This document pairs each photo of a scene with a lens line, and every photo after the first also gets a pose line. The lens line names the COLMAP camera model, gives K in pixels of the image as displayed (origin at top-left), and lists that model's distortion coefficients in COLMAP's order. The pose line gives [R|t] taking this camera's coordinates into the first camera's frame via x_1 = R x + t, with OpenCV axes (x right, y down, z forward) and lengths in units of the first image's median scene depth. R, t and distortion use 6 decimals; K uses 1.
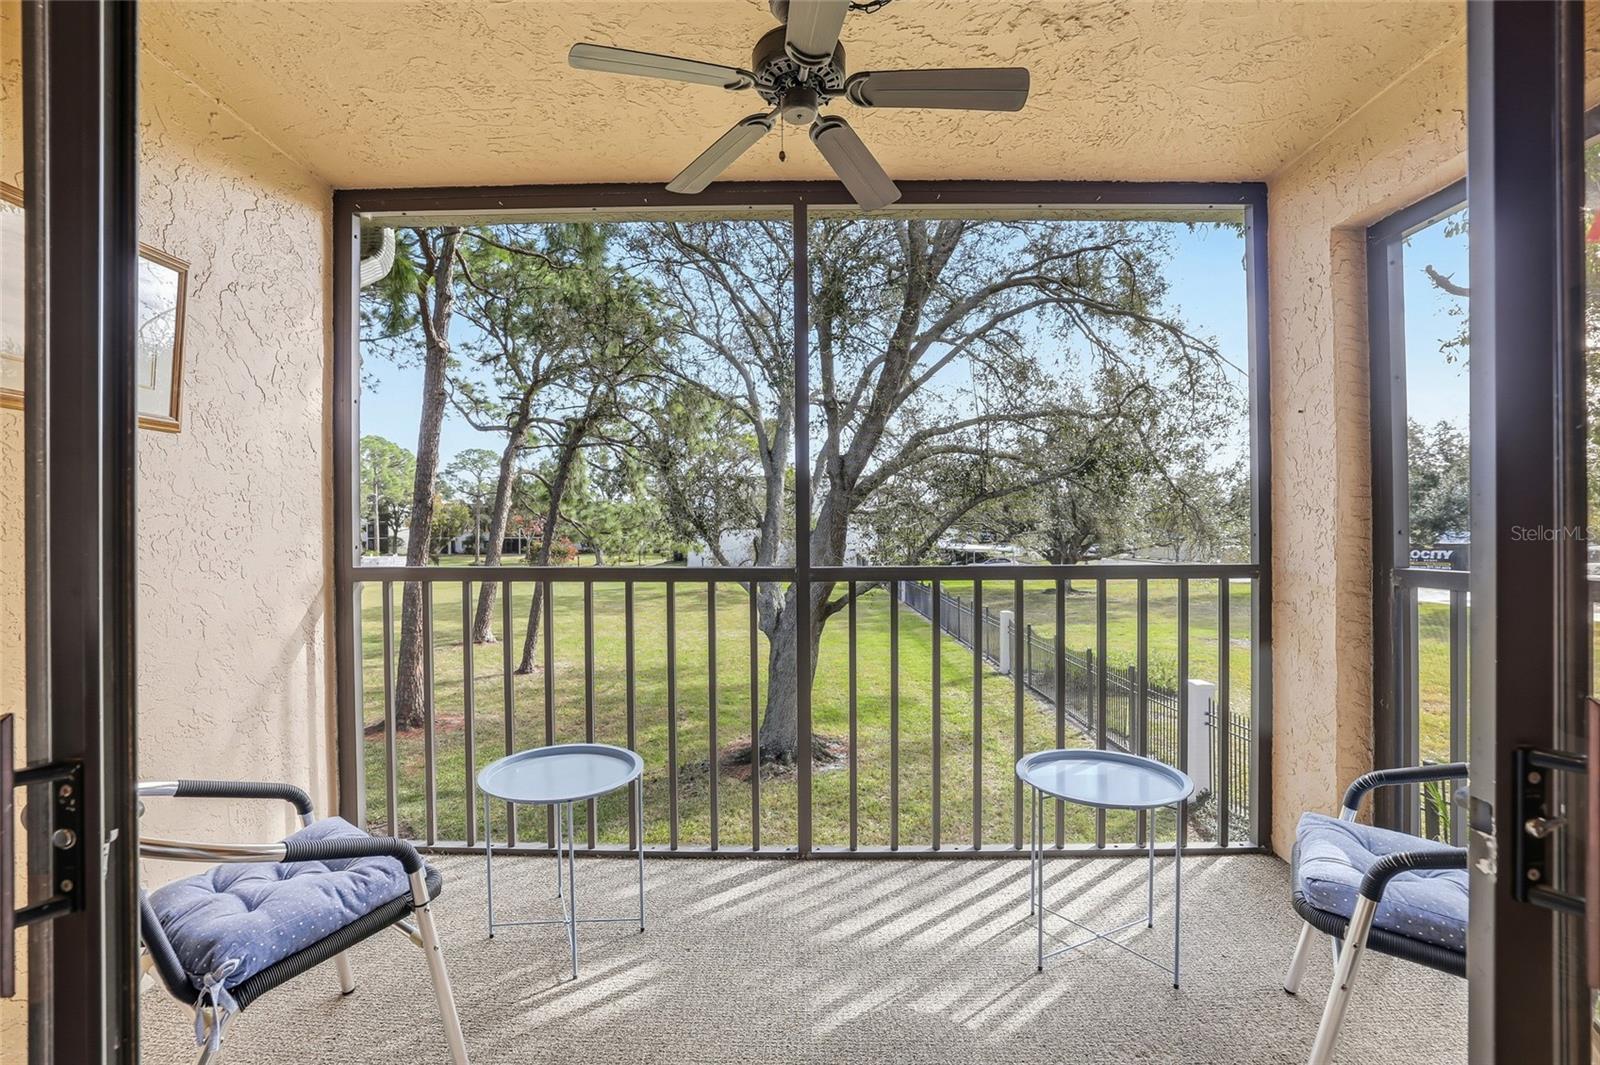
lens RADIAL K [[690.4, 0, 796.5], [0, 690.4, 522.8], [0, 0, 1]] dist [-0.048127, 0.016911]
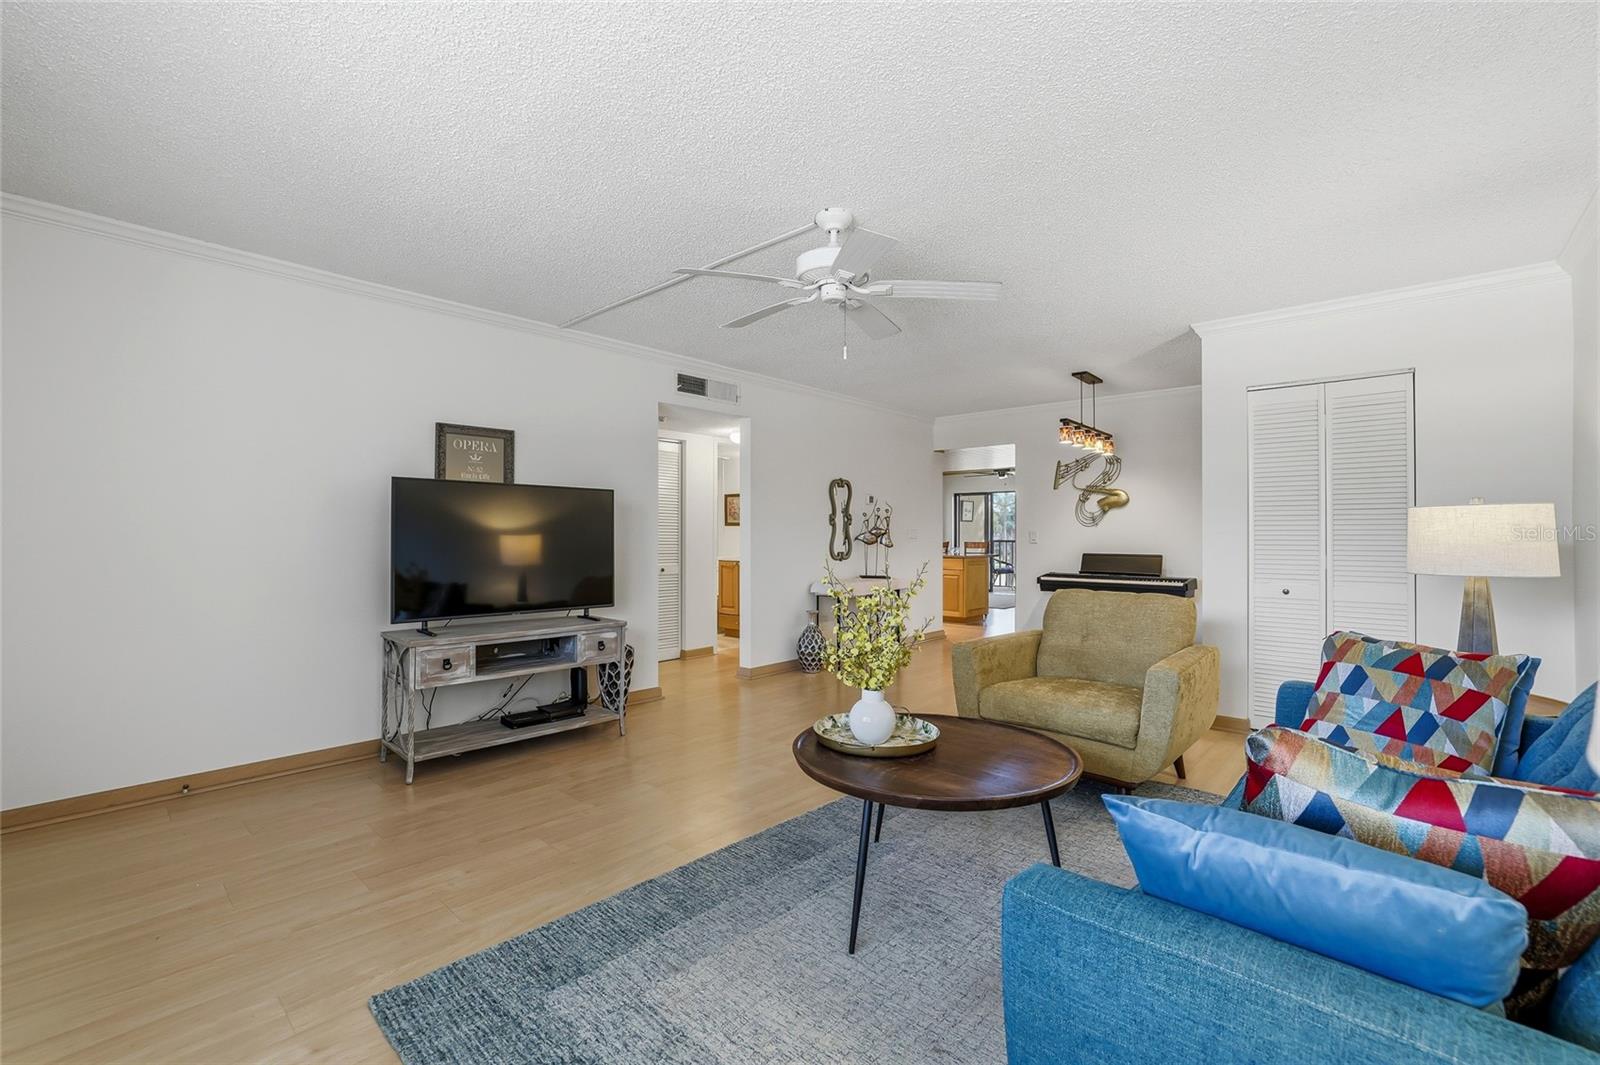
lens RADIAL K [[690.4, 0, 796.5], [0, 690.4, 522.8], [0, 0, 1]] dist [-0.048127, 0.016911]
pose [[0.745444, -0.001278, -0.666567, 0.308406], [-0.002899, 0.999982, -0.005158, -0.007276], [0.666562, 0.005777, 0.745427, -0.672881]]
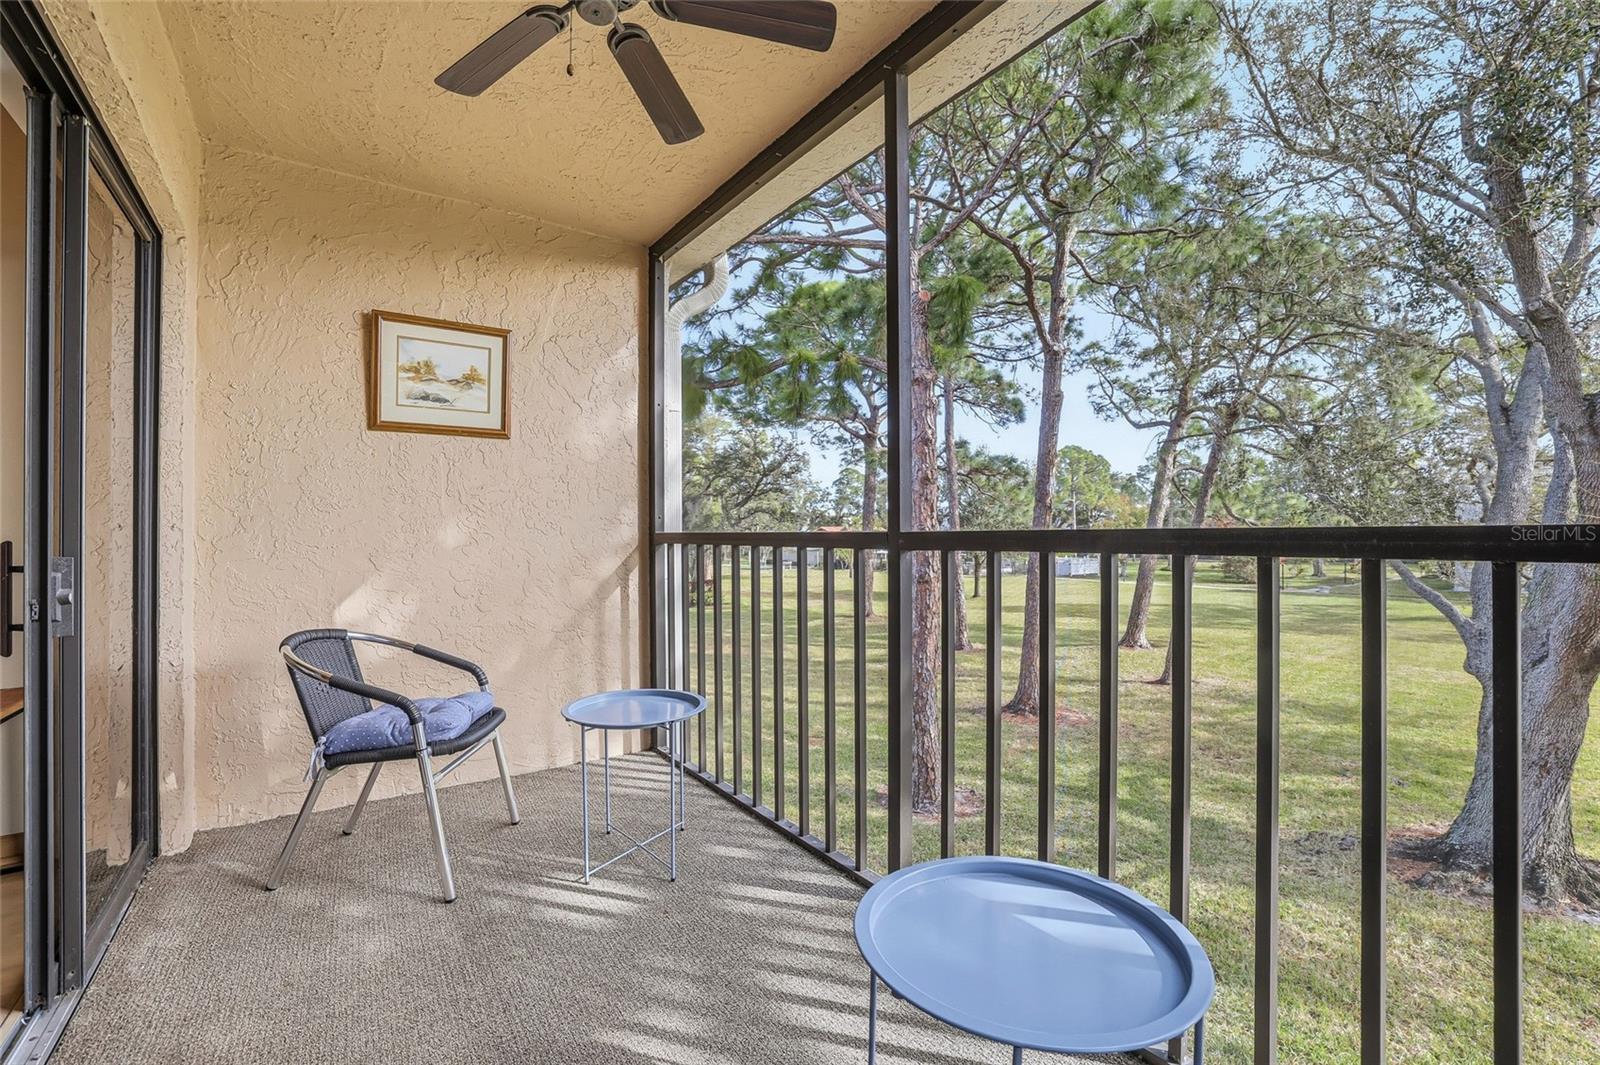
lens RADIAL K [[694.4, 0, 800.0], [0, 694.4, 532.5], [0, 0, 1]] dist [-0.022181, 0.000707]
pose [[0.582228, 0.000529, -0.813025, 0.082492], [0.005233, 0.999977, 0.004398, 0.008483], [0.813009, -0.006816, 0.582212, 0.062940]]
